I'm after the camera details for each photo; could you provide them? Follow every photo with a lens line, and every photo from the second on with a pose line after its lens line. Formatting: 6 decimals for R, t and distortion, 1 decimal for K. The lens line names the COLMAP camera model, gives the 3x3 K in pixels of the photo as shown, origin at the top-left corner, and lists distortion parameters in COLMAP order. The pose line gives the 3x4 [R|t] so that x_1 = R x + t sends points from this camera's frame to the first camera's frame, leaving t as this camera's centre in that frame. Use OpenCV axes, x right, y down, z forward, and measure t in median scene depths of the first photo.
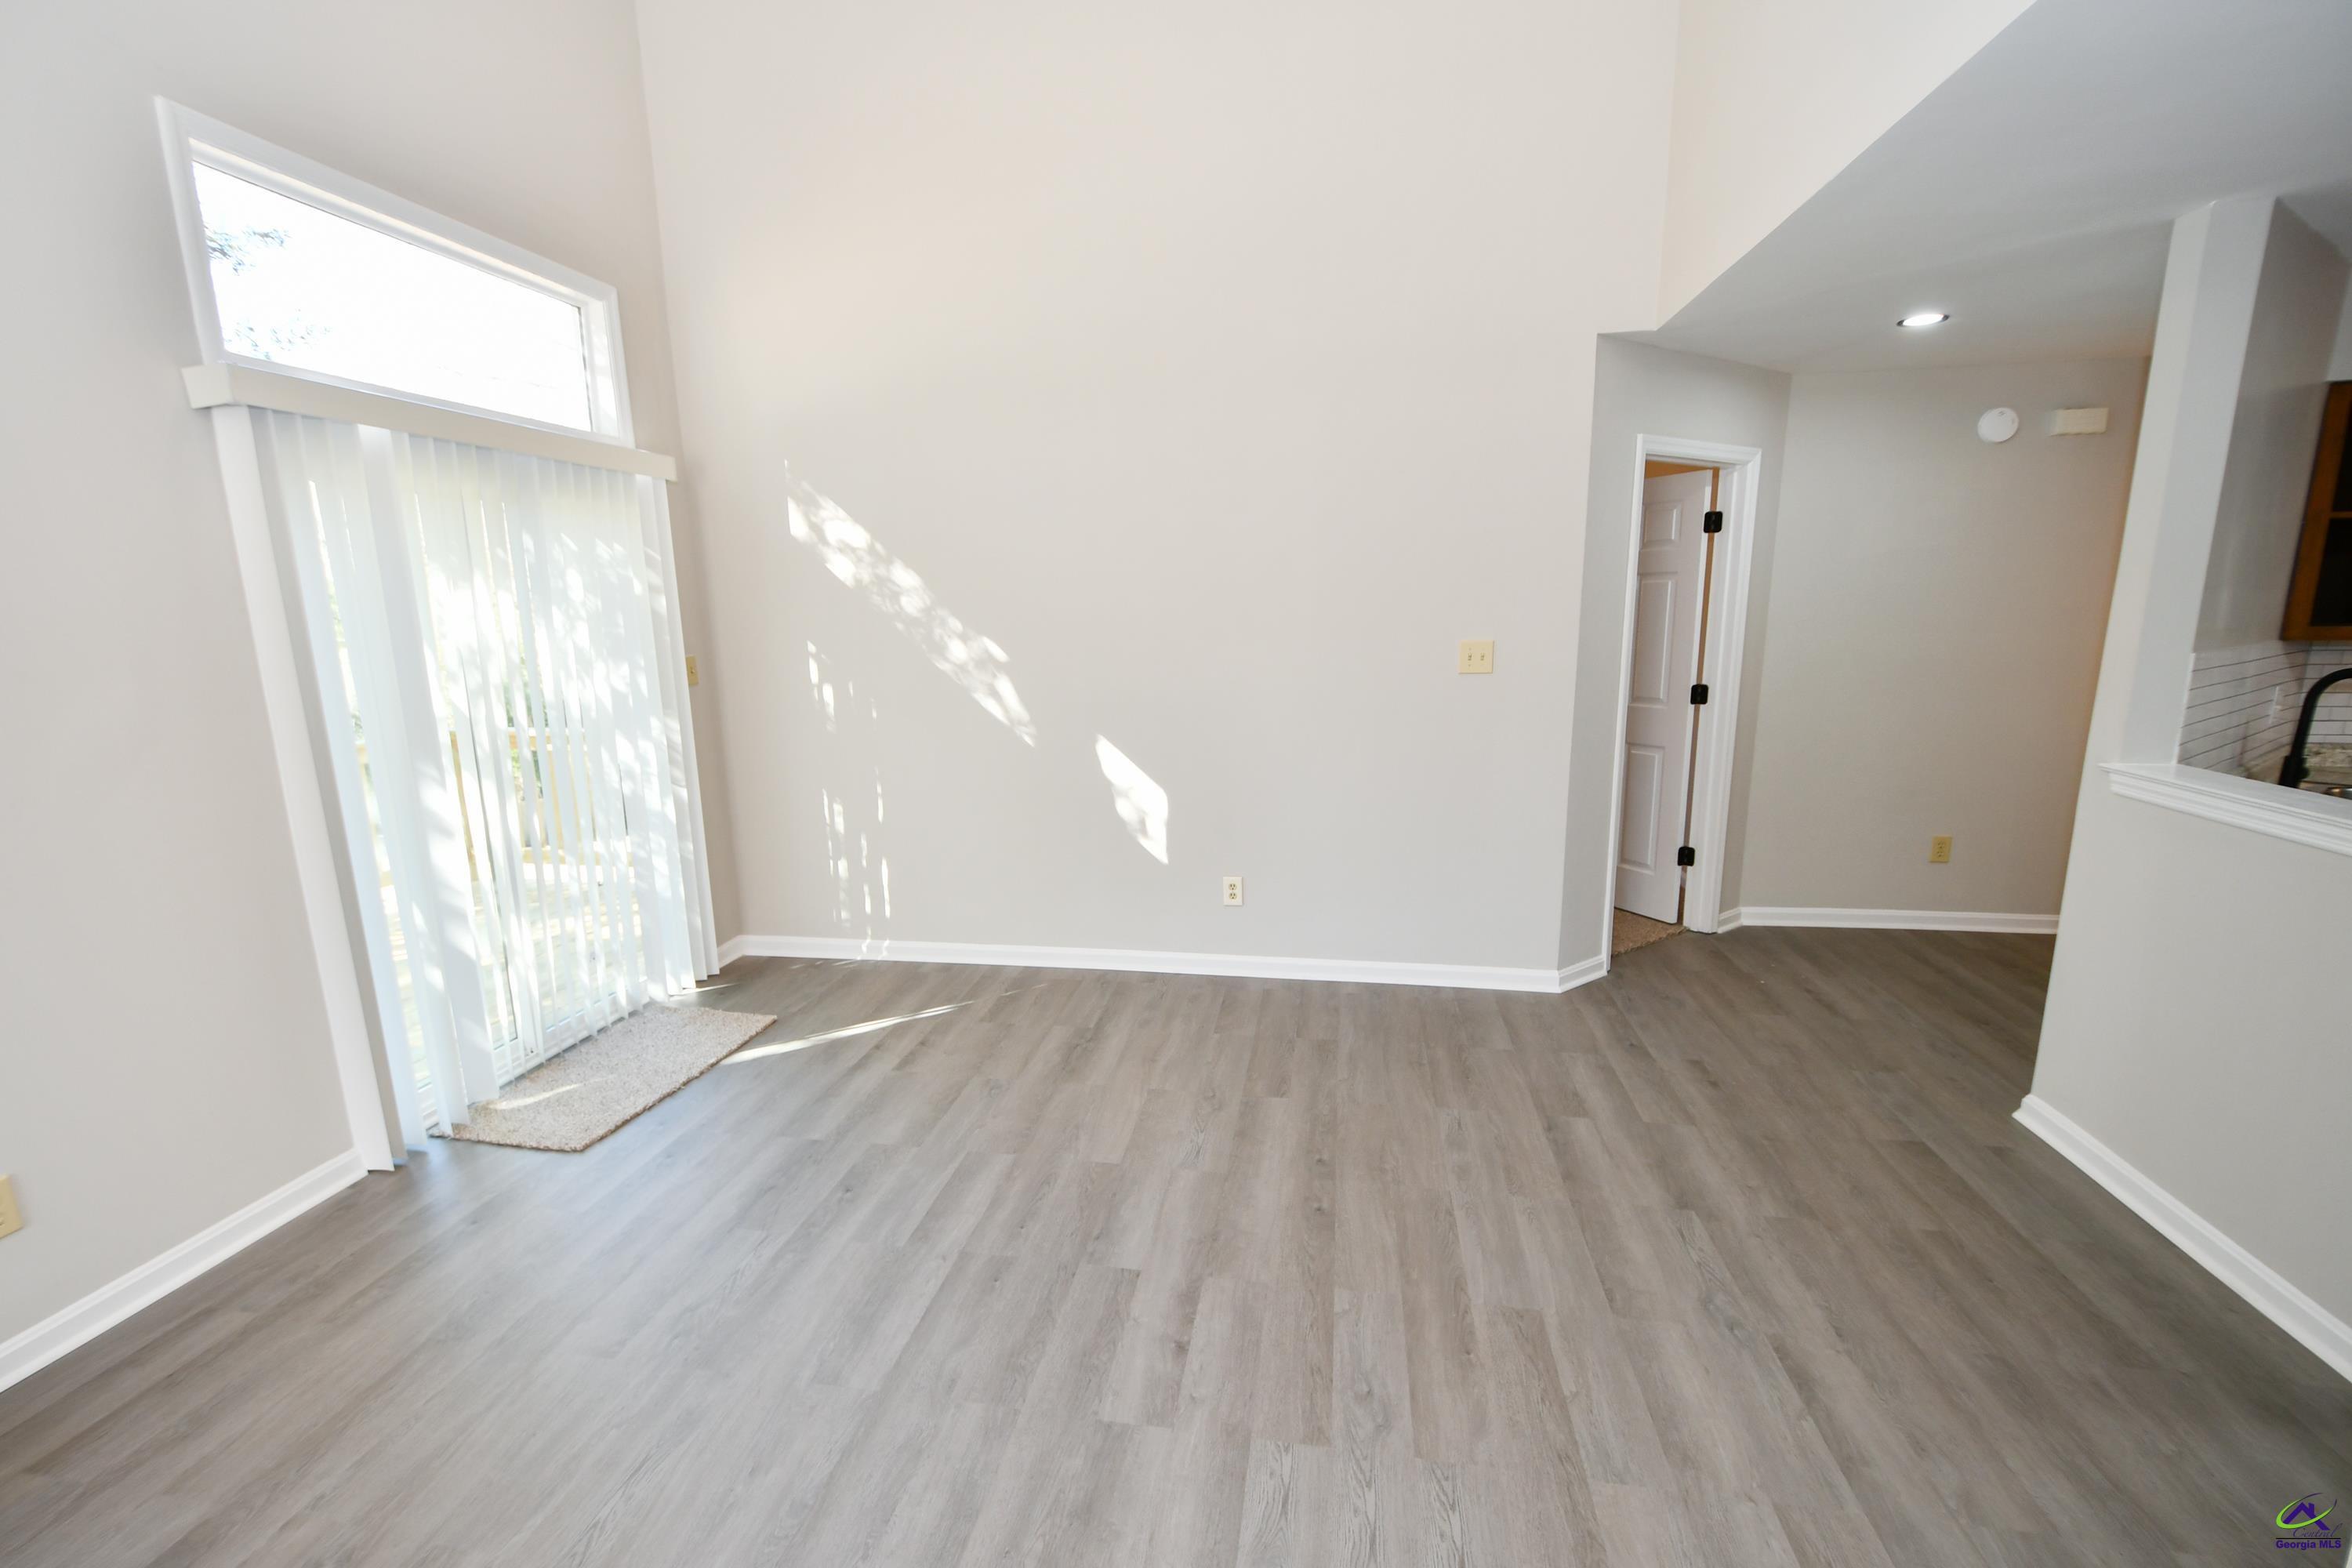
lens RADIAL K [[1026.7, 0, 1150.8], [0, 1026.7, 817.7], [0, 0, 1]] dist [0.006268, -0.008882]
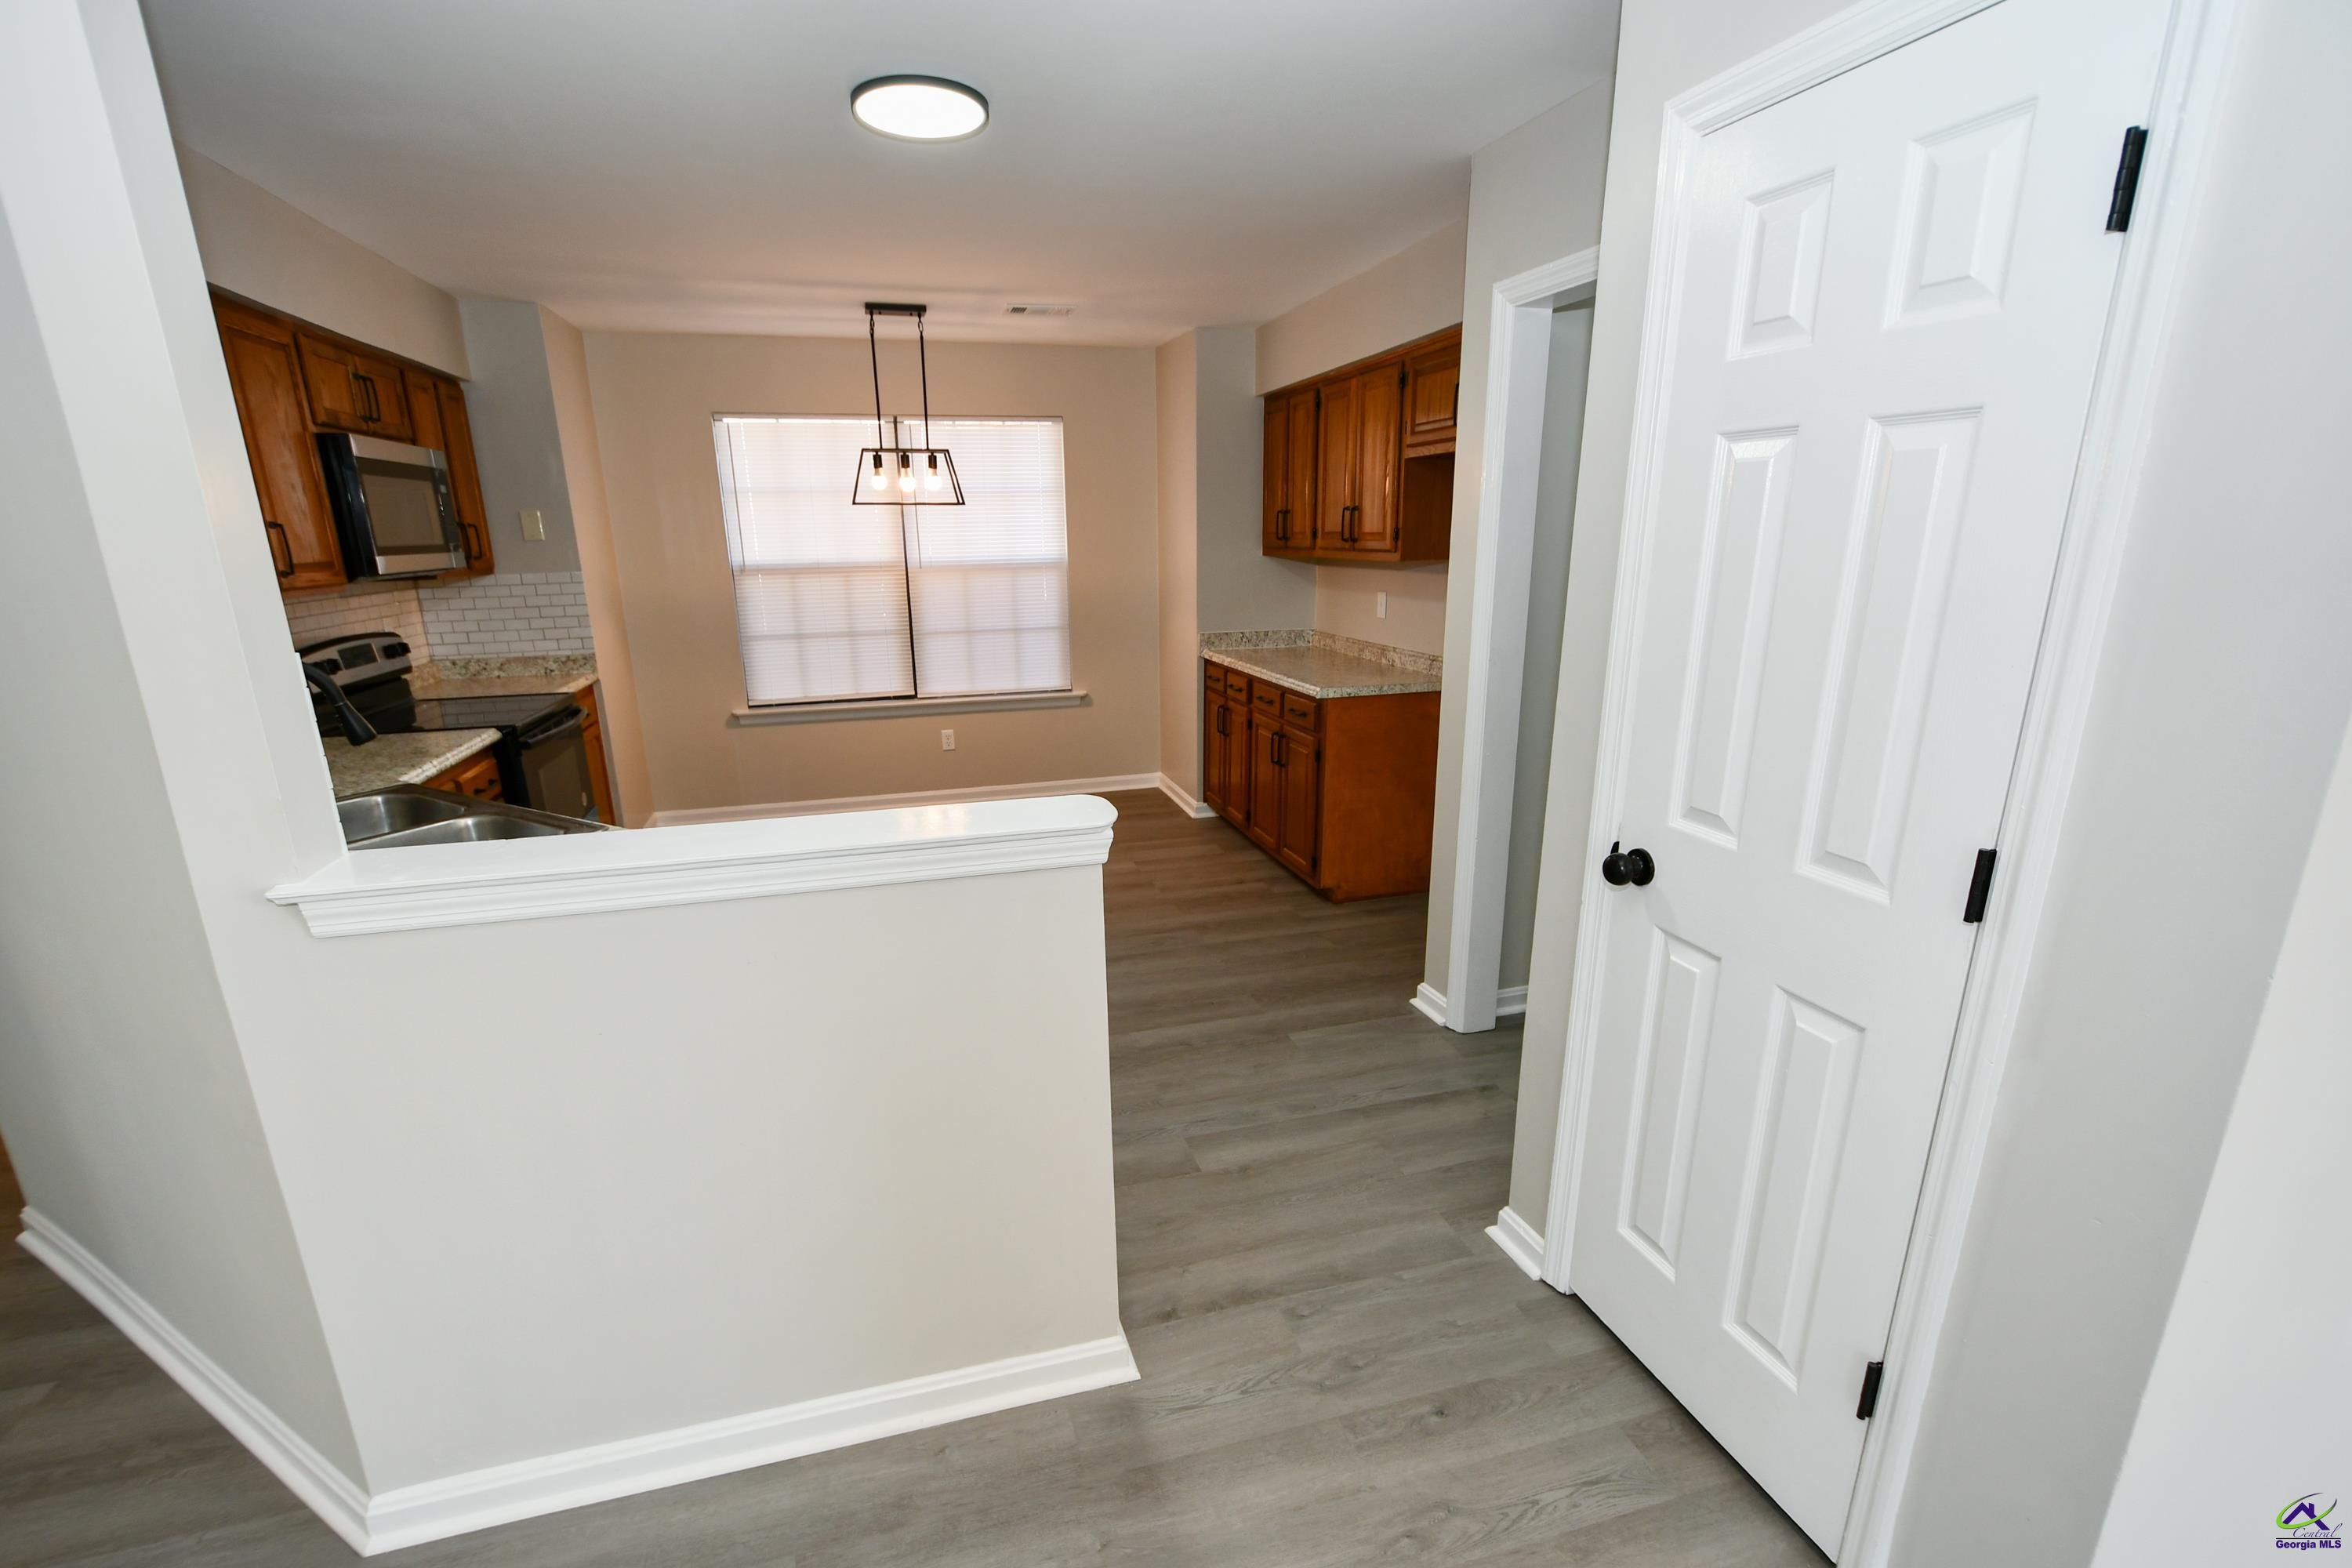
lens RADIAL K [[1026.7, 0, 1150.8], [0, 1026.7, 817.7], [0, 0, 1]] dist [0.006268, -0.008882]
pose [[-0.439844, -0.220889, 0.870486, 0.271460], [0.206072, 0.918594, 0.337222, -0.134340], [-0.874112, 0.327708, -0.358519, 0.653404]]
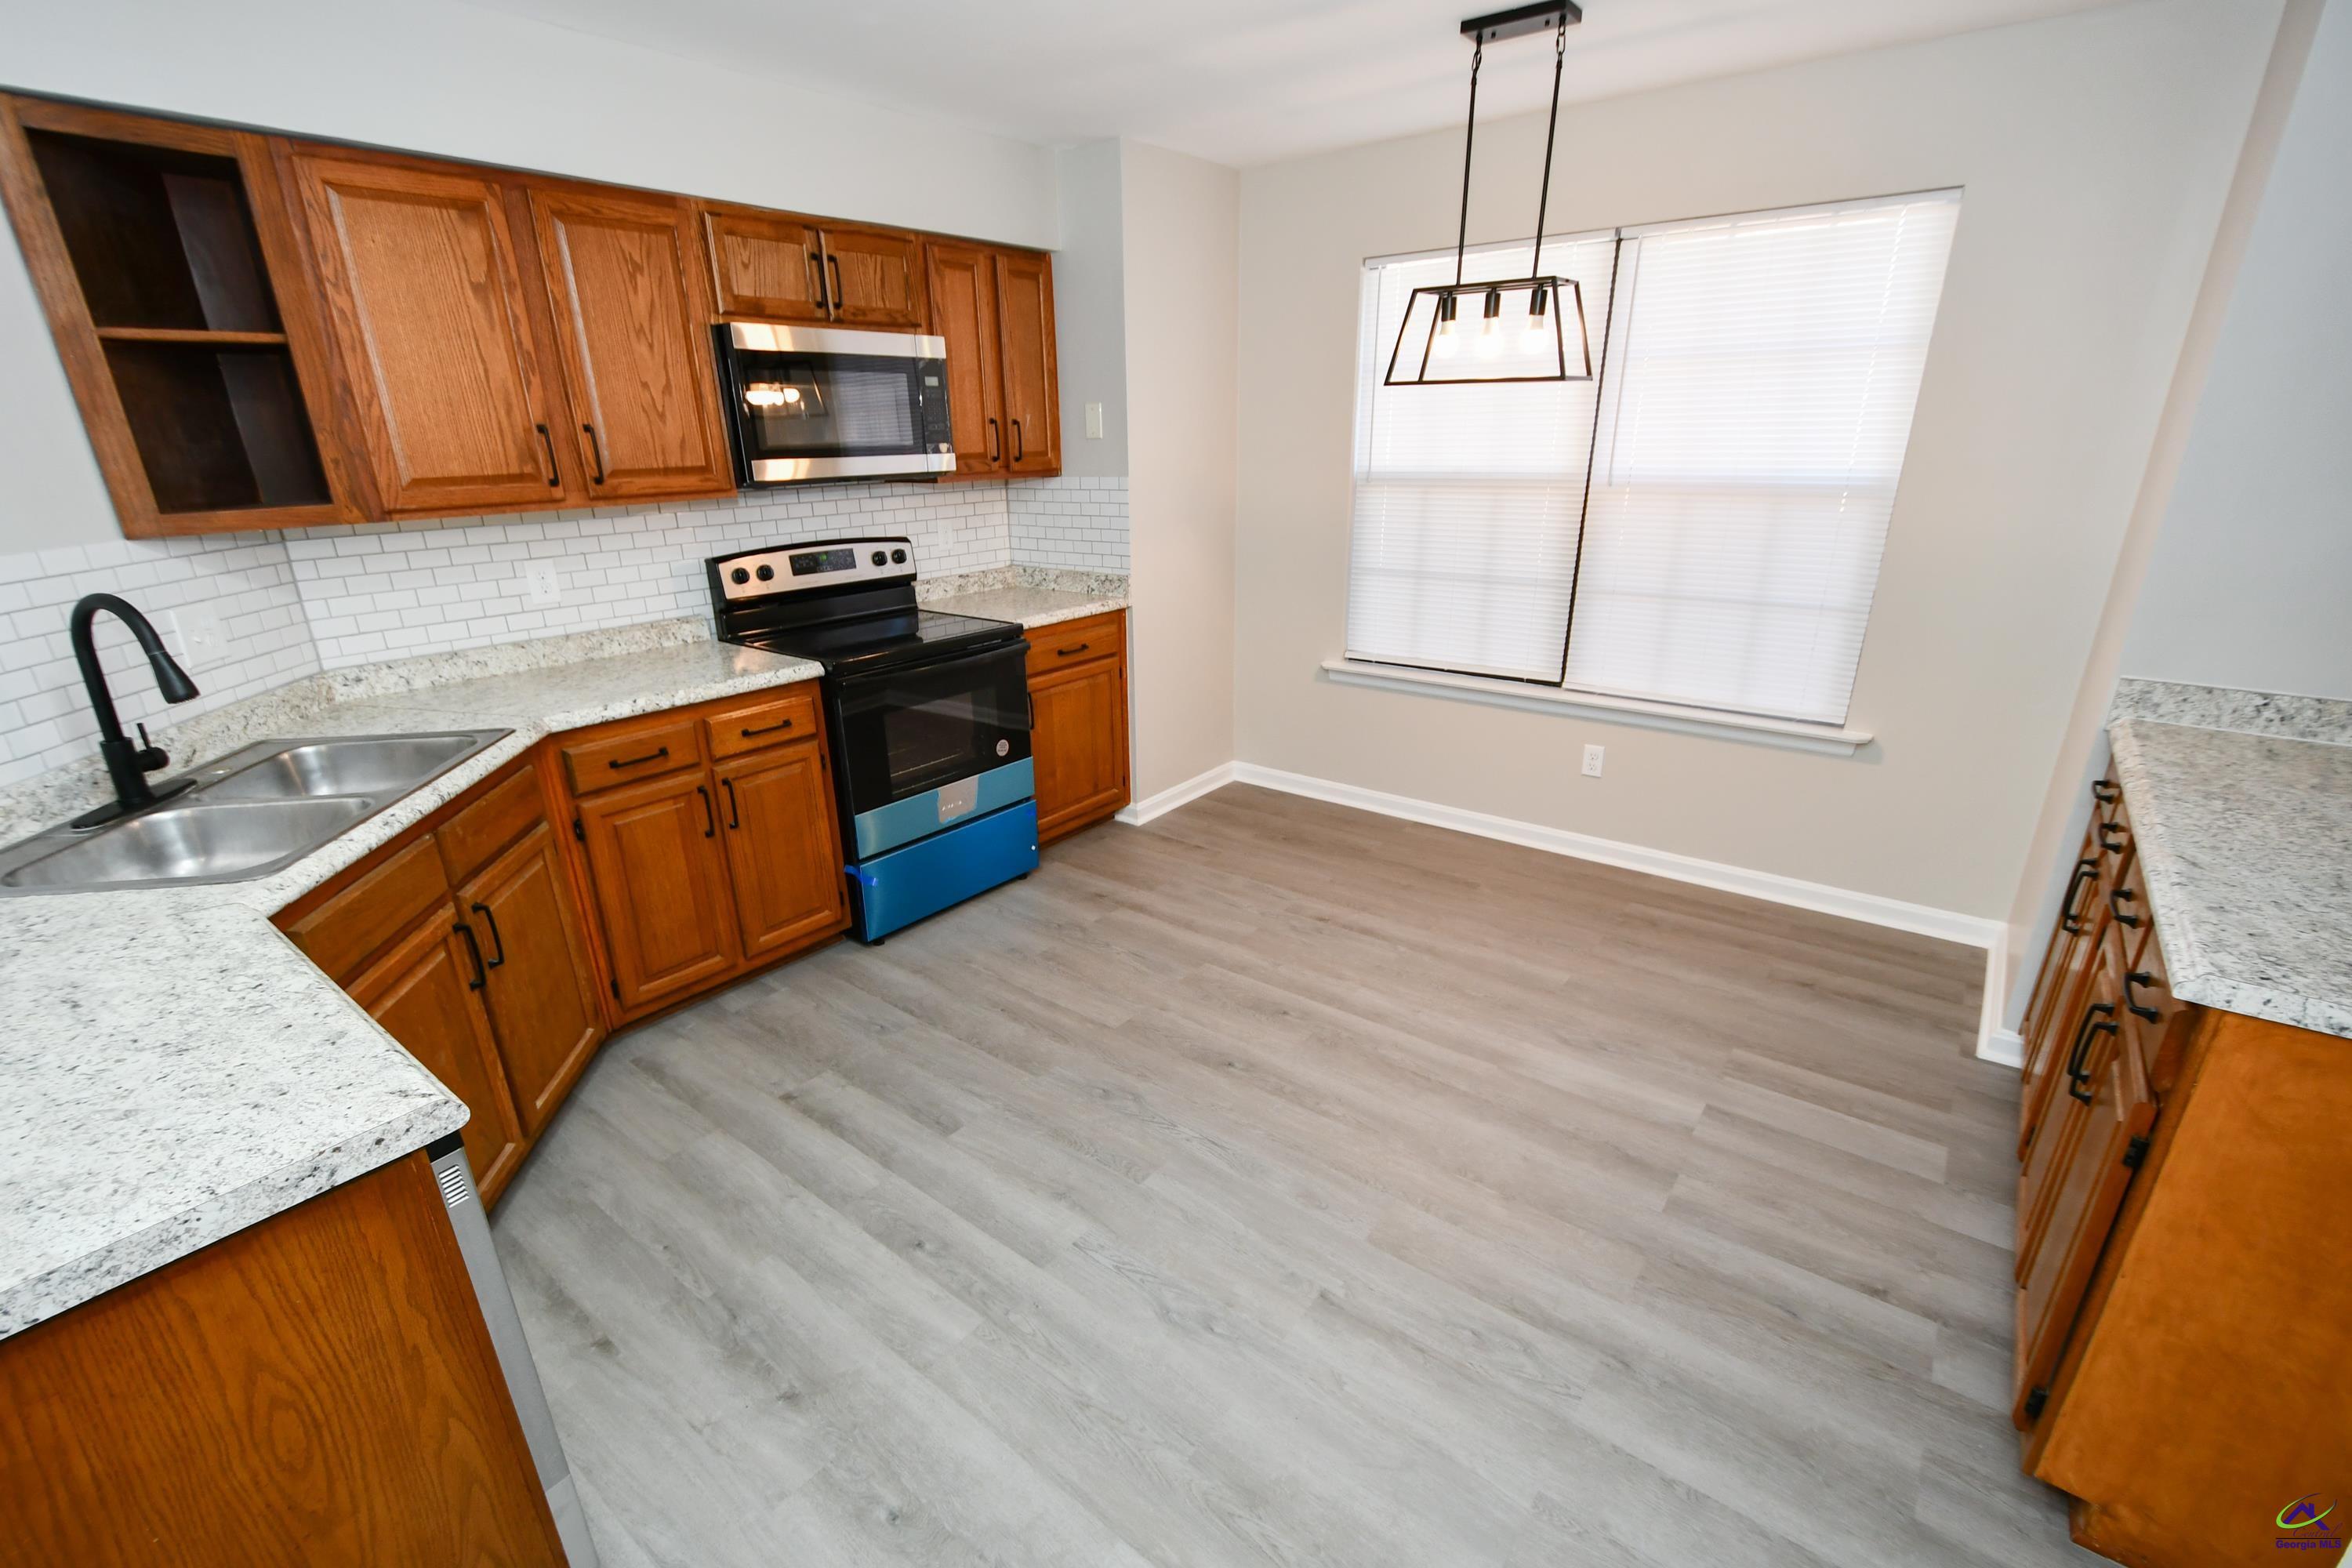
lens RADIAL K [[1026.7, 0, 1150.8], [0, 1026.7, 817.7], [0, 0, 1]] dist [0.006268, -0.008882]
pose [[0.468193, -0.304441, 0.829525, 0.802305], [0.190279, 0.951485, 0.241806, -0.040597], [-0.862896, 0.044629, 0.503407, 0.134747]]
